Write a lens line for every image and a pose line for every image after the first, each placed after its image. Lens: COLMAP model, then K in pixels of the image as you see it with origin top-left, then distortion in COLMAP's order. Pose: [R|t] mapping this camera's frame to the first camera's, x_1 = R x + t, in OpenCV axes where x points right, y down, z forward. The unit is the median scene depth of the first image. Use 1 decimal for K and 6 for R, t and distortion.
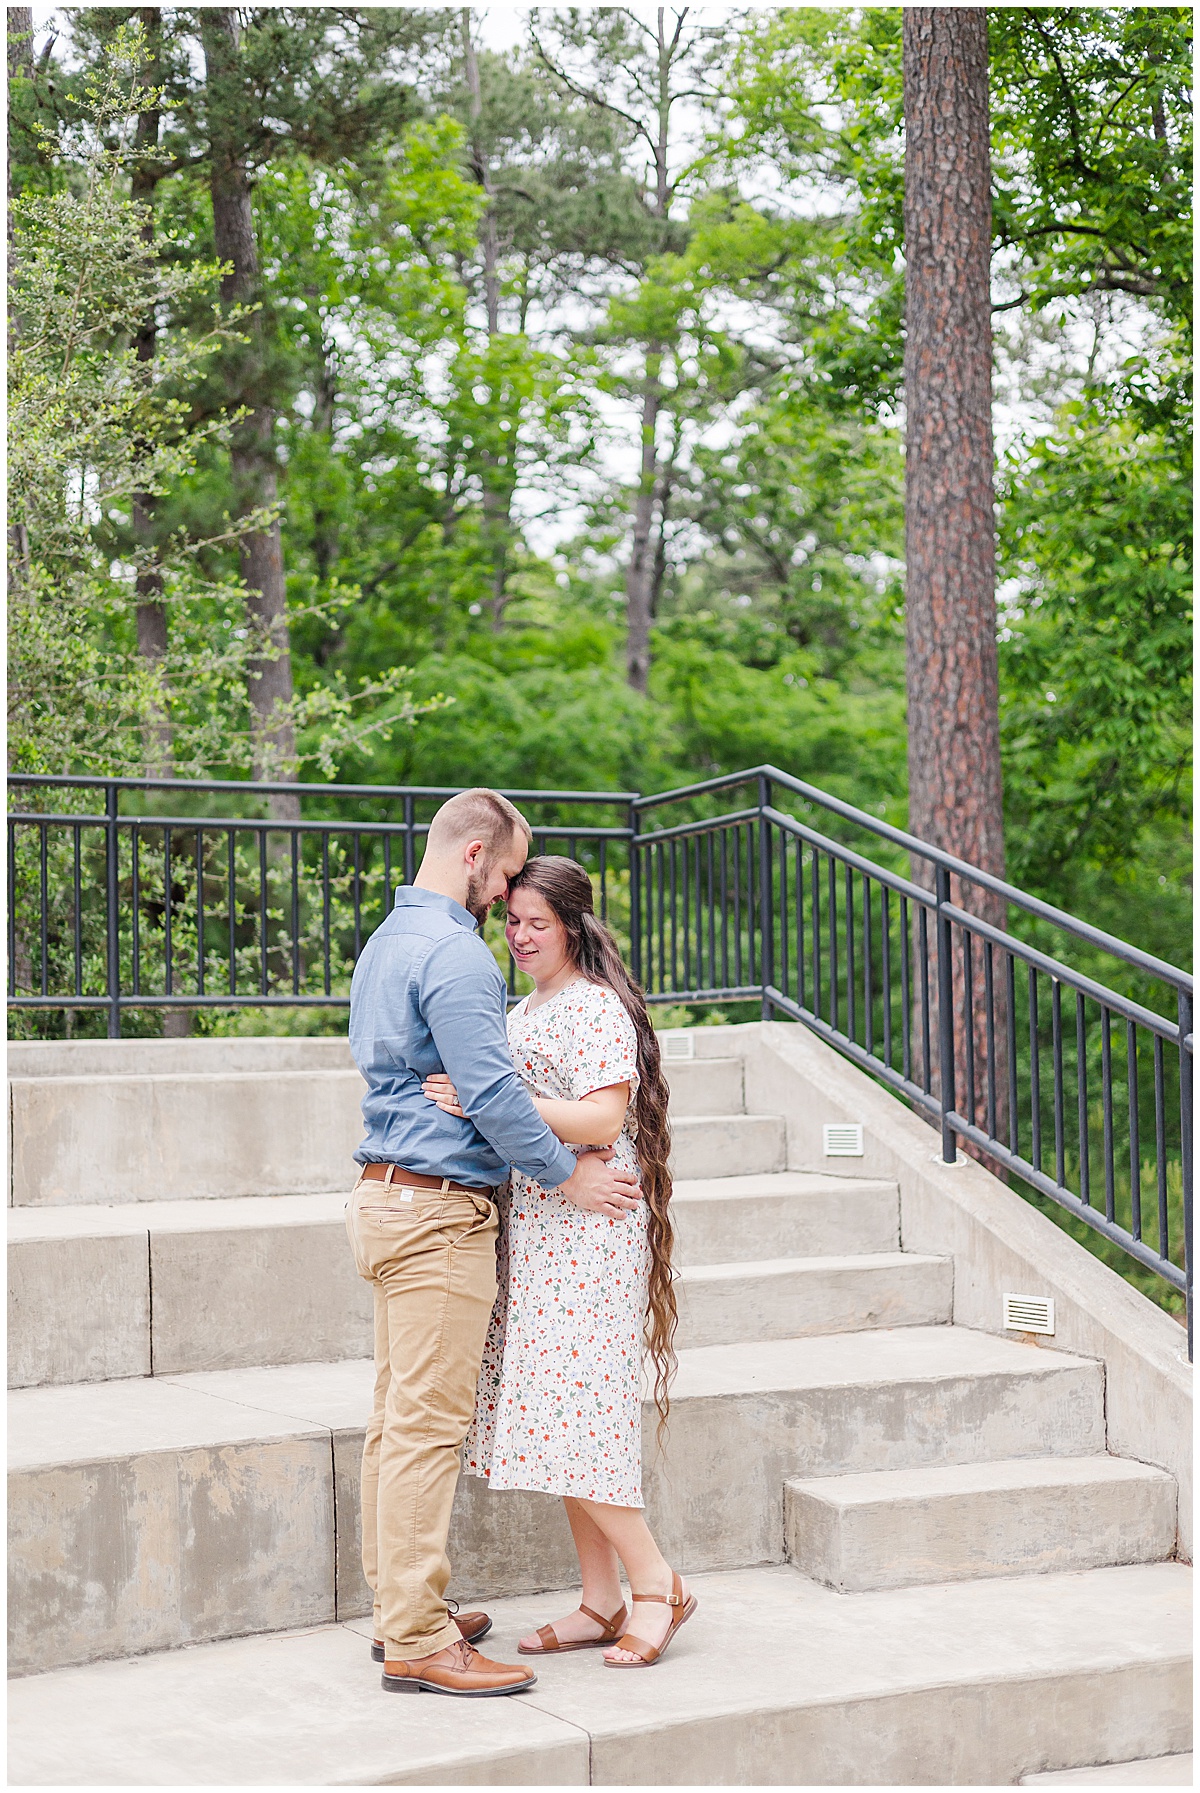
lens RADIAL K [[2715.9, 0, 597.4], [0, 2715.9, 941.9], [0, 0, 1]] dist [0.001784, -0.034035]
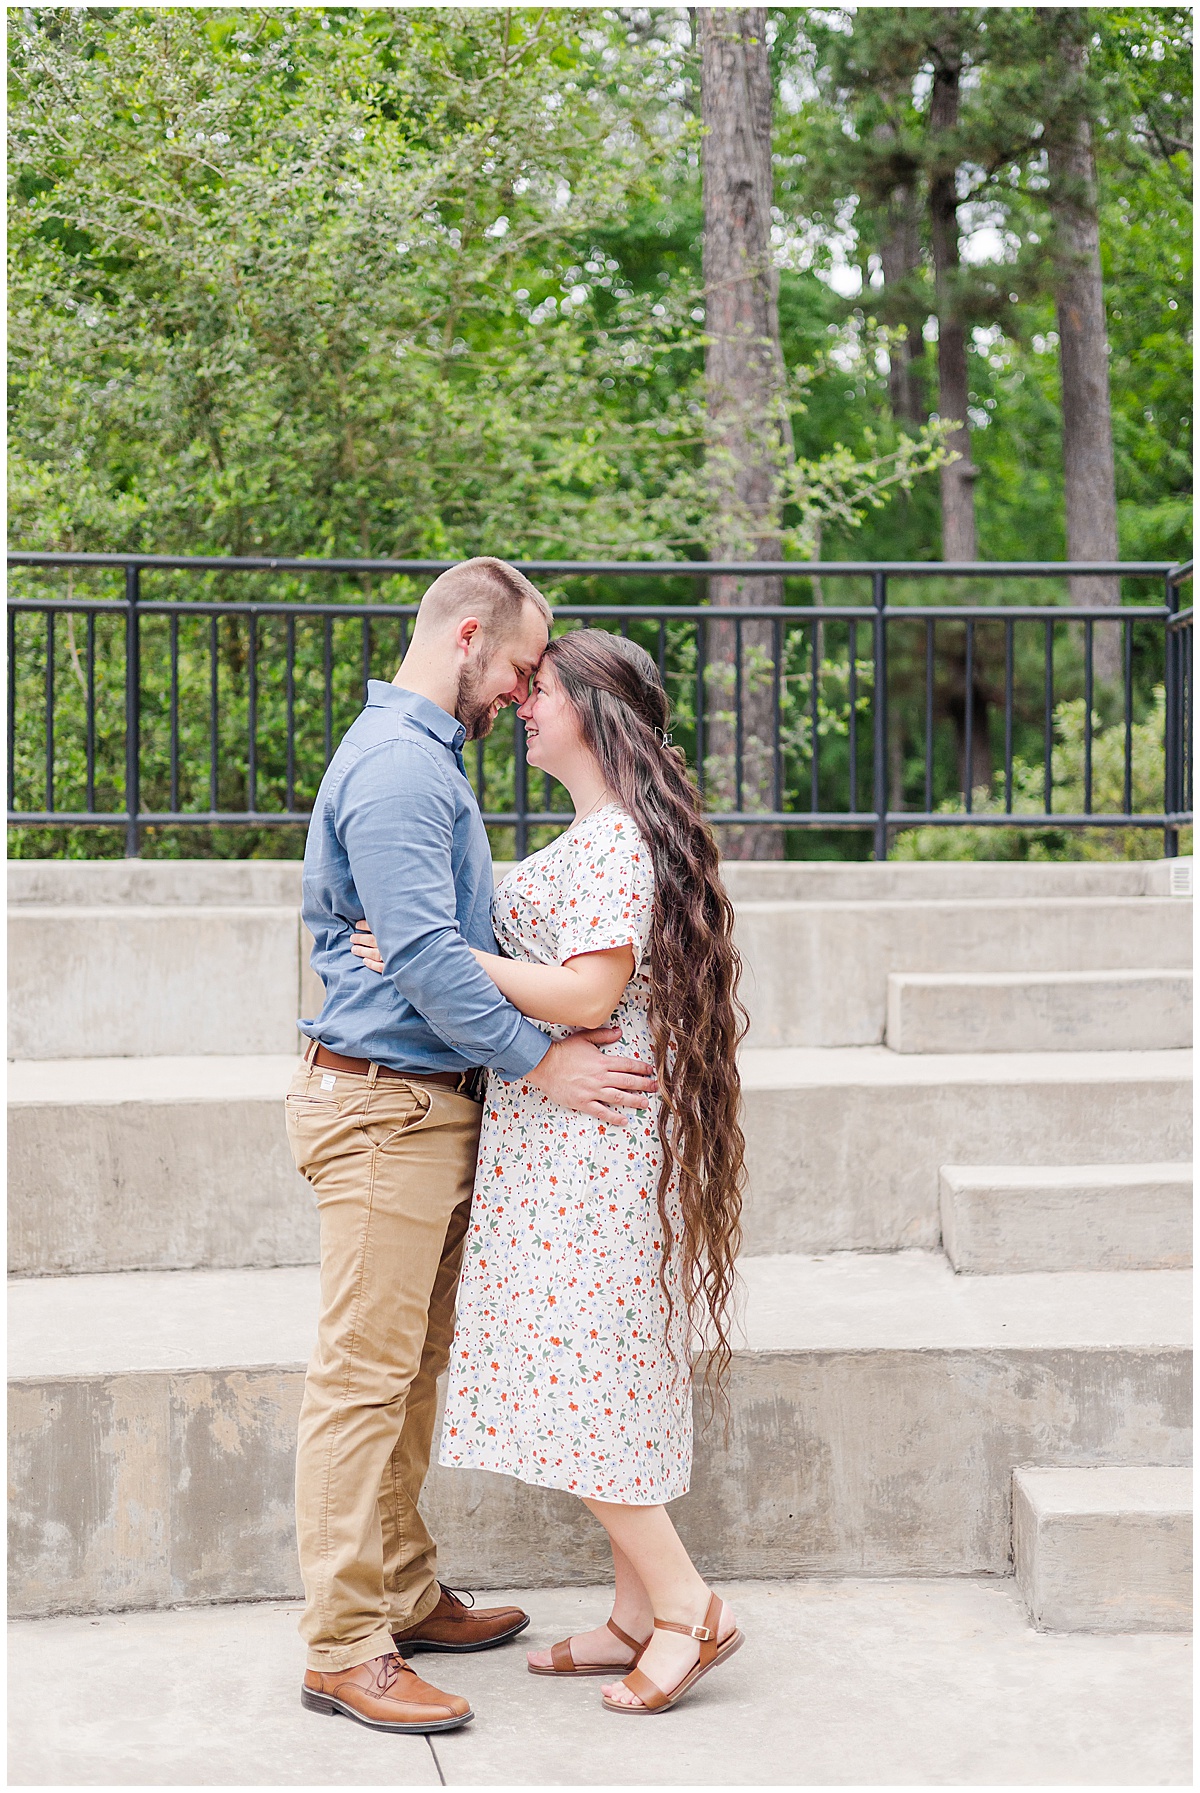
lens RADIAL K [[2715.9, 0, 597.4], [0, 2715.9, 941.9], [0, 0, 1]] dist [0.001784, -0.034035]
pose [[0.915053, 0.023573, -0.402643, 0.293794], [0.005403, 0.997485, 0.070676, -0.000600], [0.403297, -0.066848, 0.912624, 0.310044]]
